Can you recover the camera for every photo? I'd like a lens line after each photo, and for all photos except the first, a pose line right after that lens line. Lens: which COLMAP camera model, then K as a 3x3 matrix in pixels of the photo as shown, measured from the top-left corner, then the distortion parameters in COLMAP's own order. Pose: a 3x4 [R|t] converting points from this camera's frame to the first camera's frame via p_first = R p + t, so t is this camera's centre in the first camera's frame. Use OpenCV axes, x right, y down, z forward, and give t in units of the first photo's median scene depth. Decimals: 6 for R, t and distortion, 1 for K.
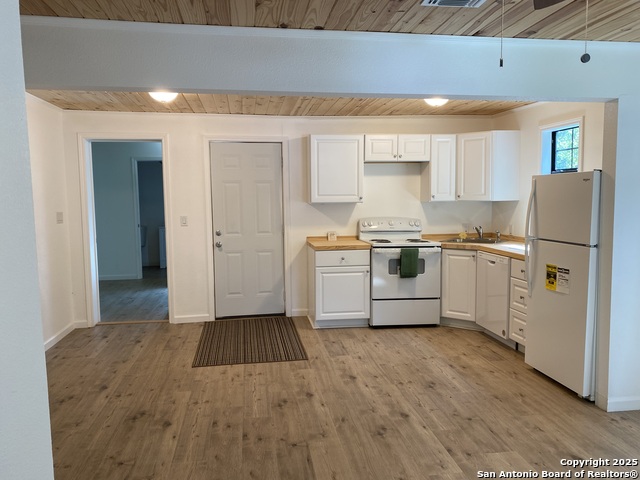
lens RADIAL K [[493.1, 0, 320.0], [0, 493.1, 240.0], [0, 0, 1]] dist [0.053935, -0.051522]
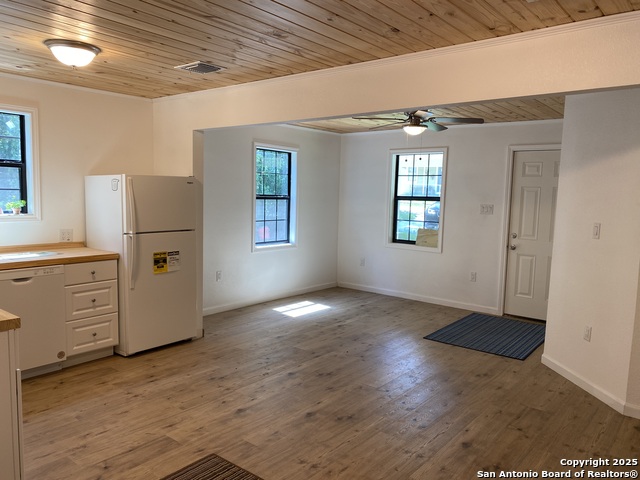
lens RADIAL K [[493.1, 0, 320.0], [0, 493.1, 240.0], [0, 0, 1]] dist [0.053935, -0.051522]
pose [[-0.681280, -0.077724, 0.727885, -0.650972], [0.046503, 0.987744, 0.148997, -0.136203], [-0.730545, 0.135357, -0.669315, 1.498372]]
